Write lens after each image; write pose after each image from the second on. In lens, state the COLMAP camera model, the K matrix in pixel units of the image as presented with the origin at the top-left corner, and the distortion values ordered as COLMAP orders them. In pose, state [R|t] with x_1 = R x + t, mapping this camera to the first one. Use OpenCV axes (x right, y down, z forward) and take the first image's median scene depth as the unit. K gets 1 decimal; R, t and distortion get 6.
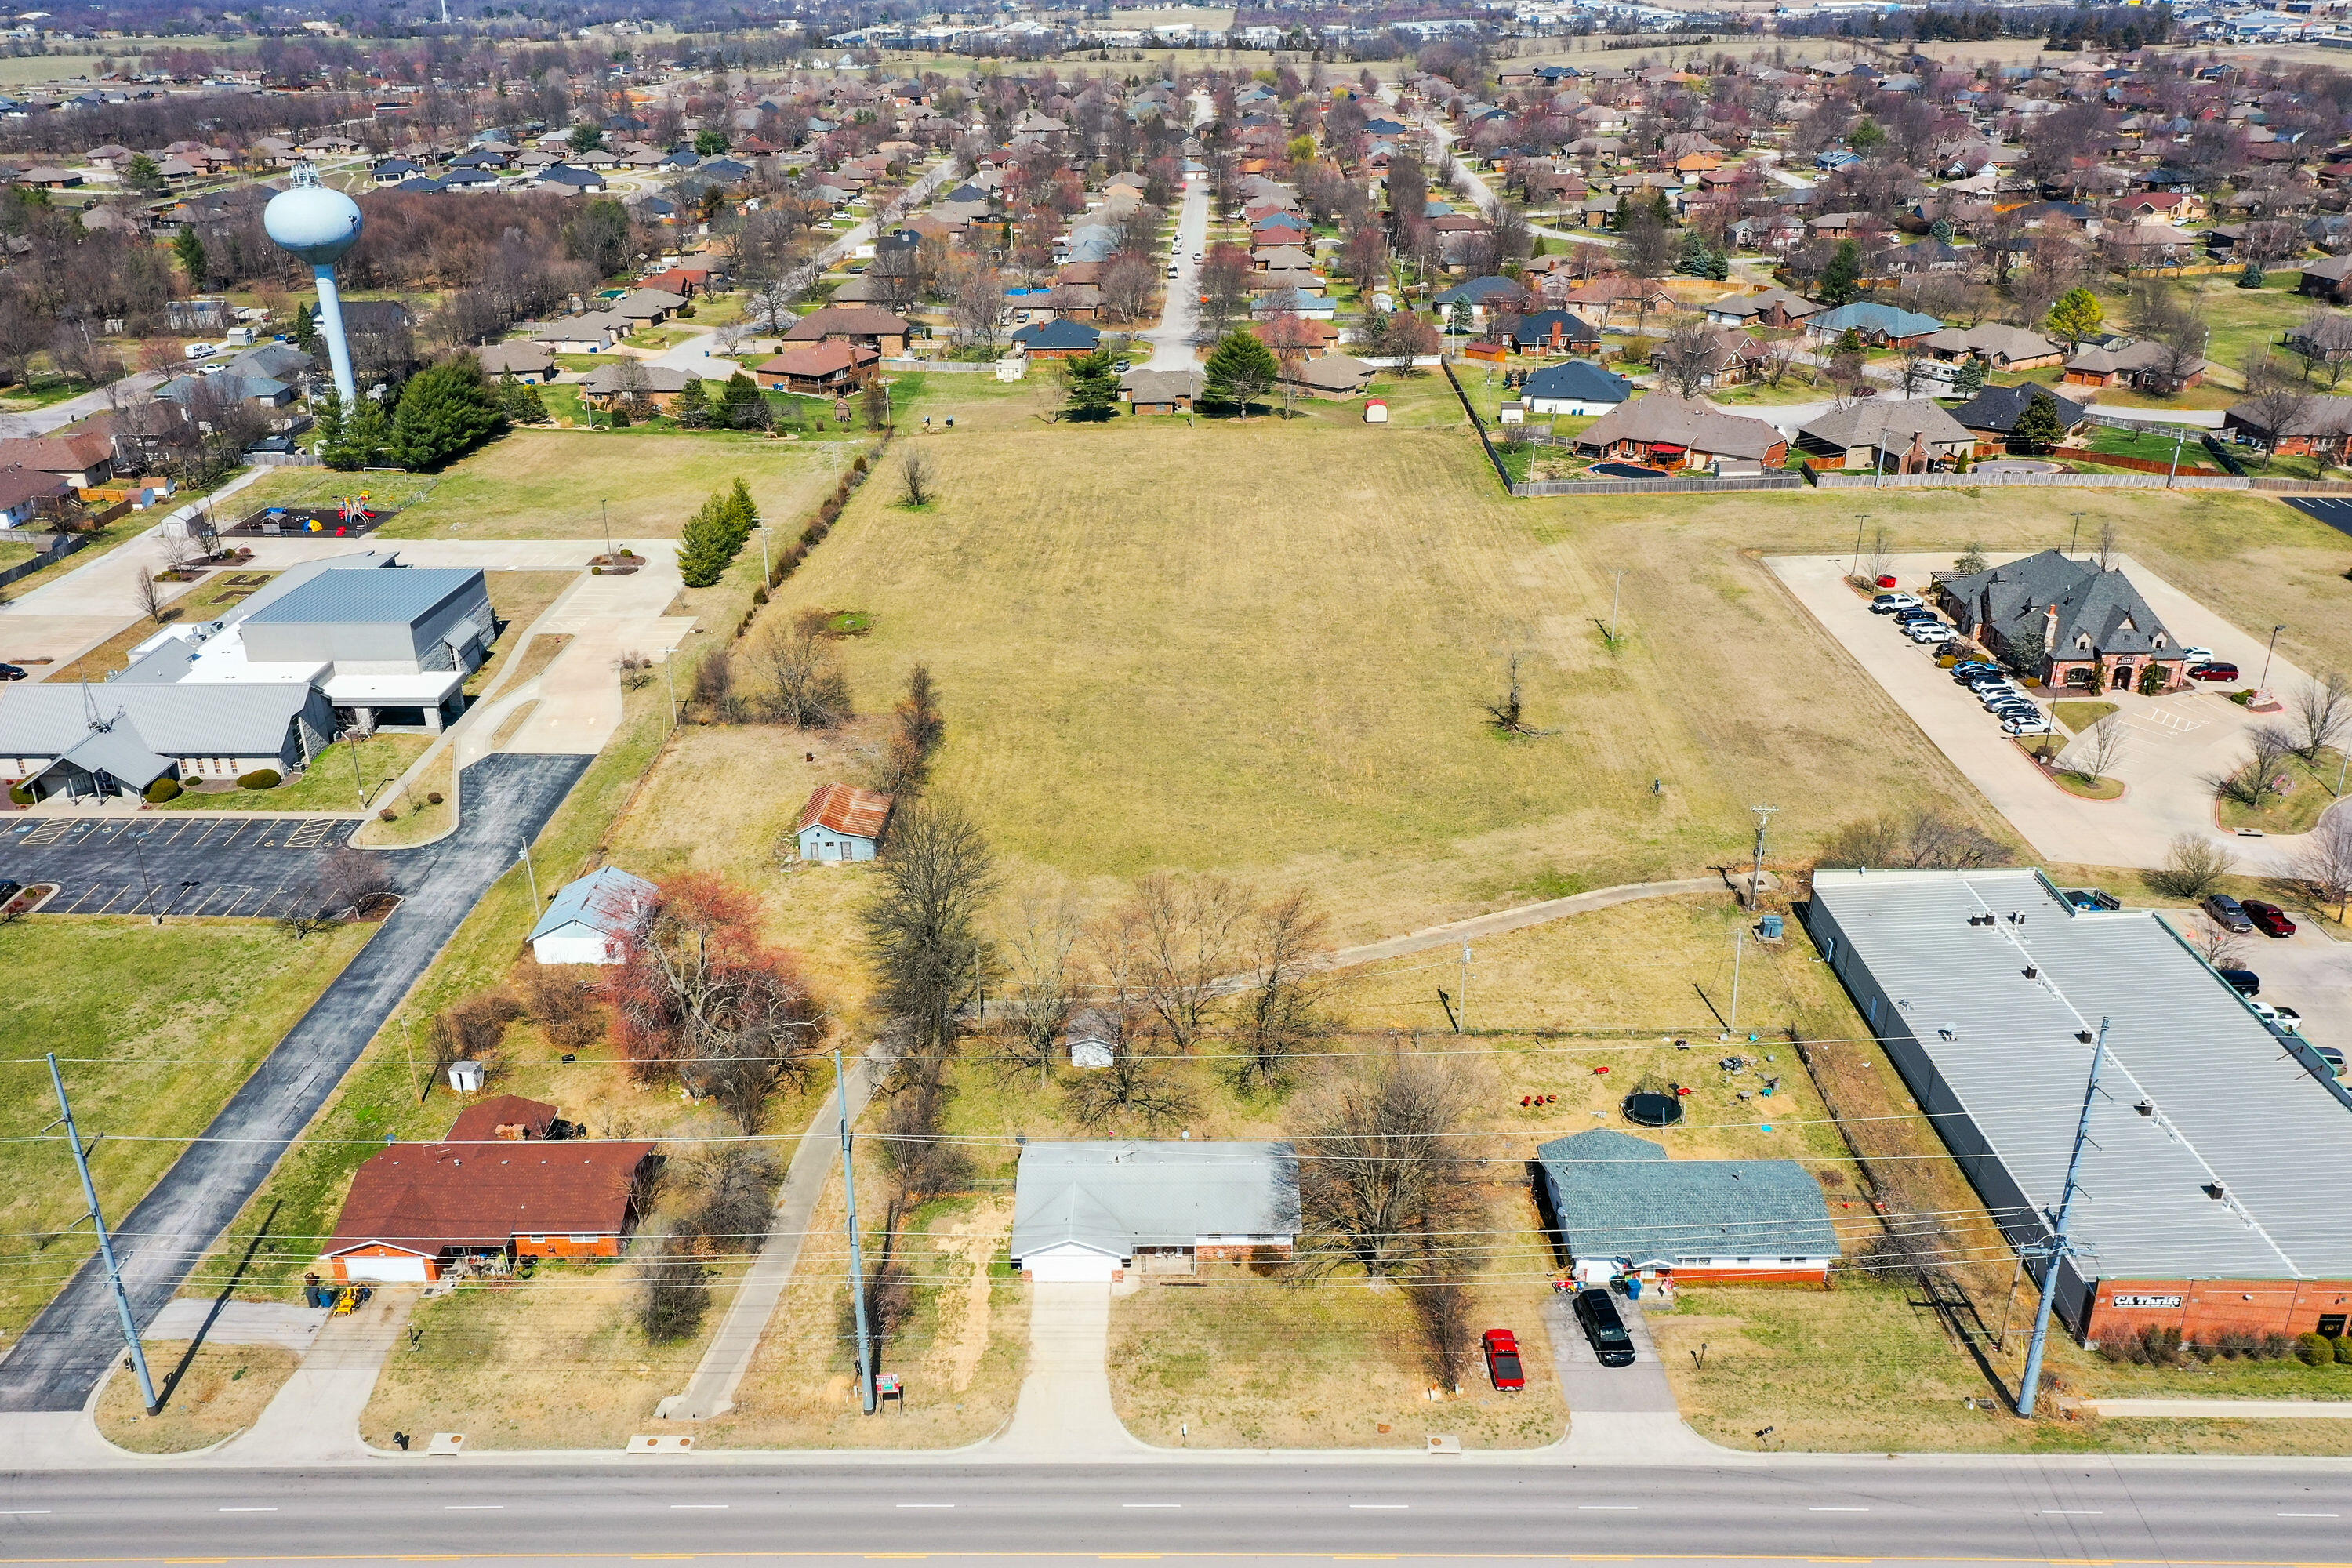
lens RADIAL K [[1897.2, 0, 1124.1], [0, 1897.2, 780.7], [0, 0, 1]] dist [0.031587, -0.005634]
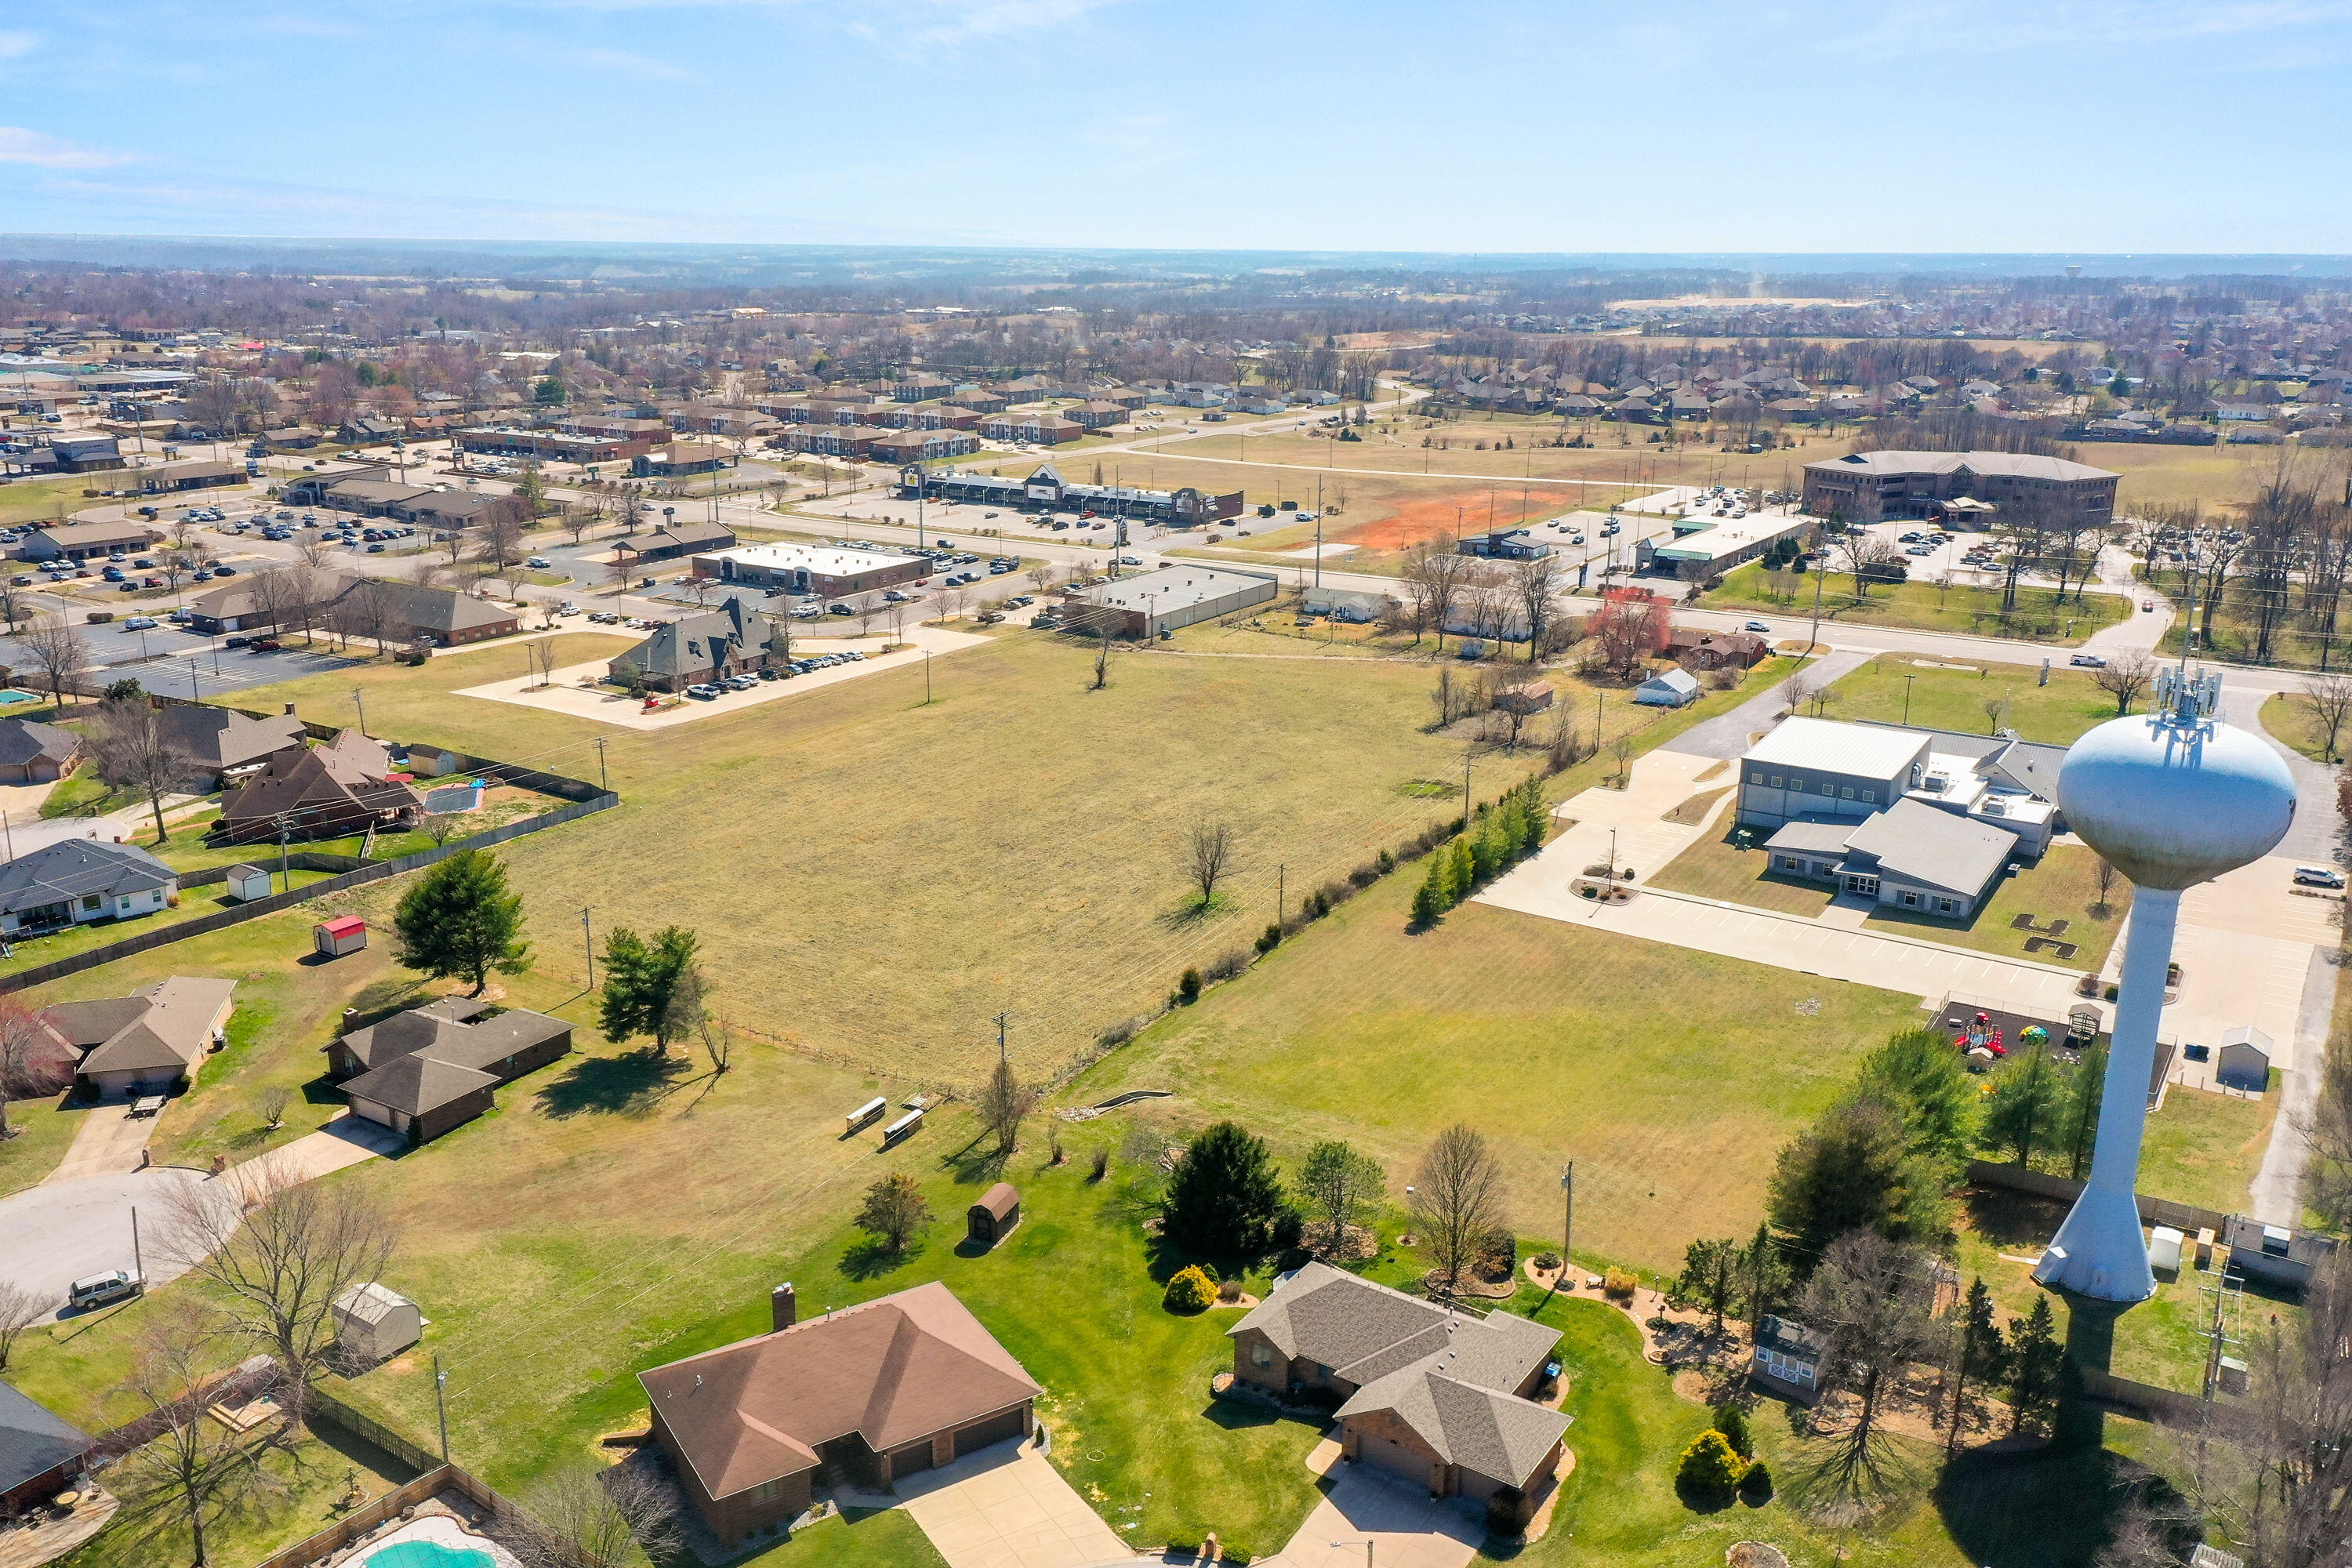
lens RADIAL K [[1859.5, 0, 1169.0], [0, 1859.5, 785.7], [0, 0, 1]] dist [0.030369, -0.003989]
pose [[-0.857306, -0.133400, 0.497223, -0.623047], [0.215069, 0.784713, 0.581352, -0.835961], [-0.467730, 0.605334, -0.644049, 1.960999]]
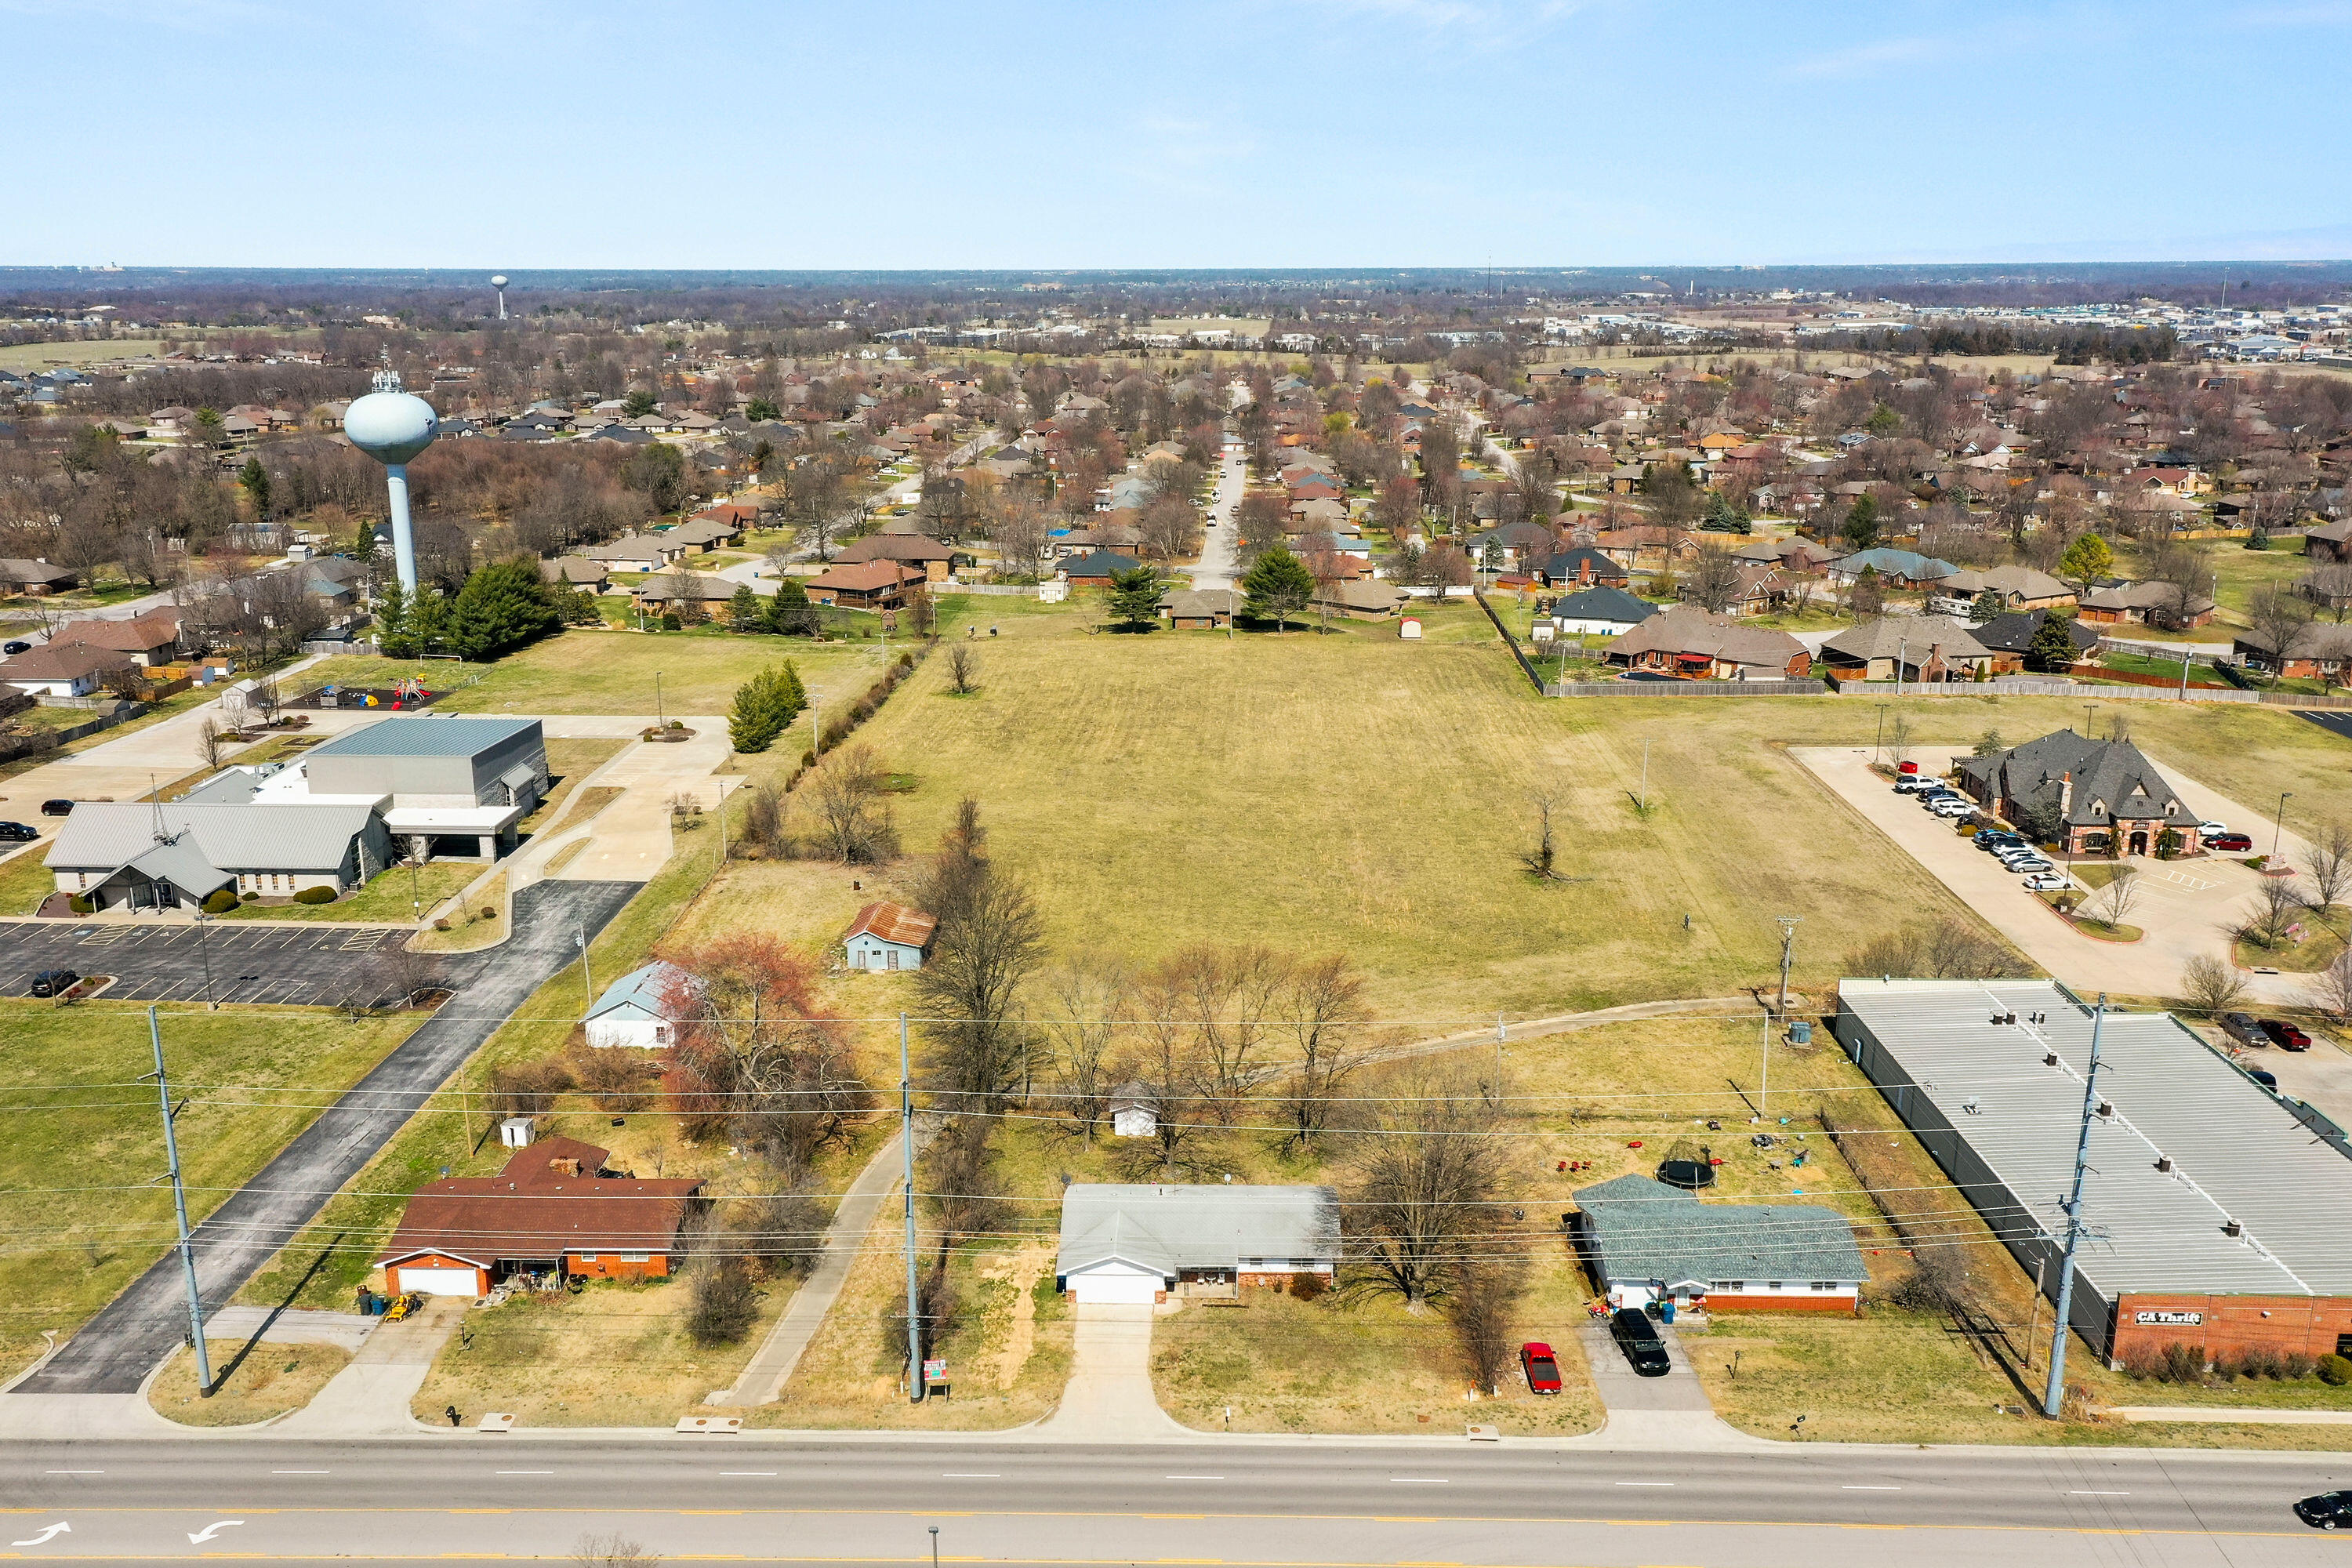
lens RADIAL K [[1949.3, 0, 1165.8], [0, 1949.3, 791.6], [0, 0, 1]] dist [0.027410, 0.001412]
pose [[0.999844, 0.016715, 0.005783, -0.006305], [-0.015649, 0.988370, -0.151259, 0.085950], [-0.008244, 0.151144, 0.988477, -0.040155]]
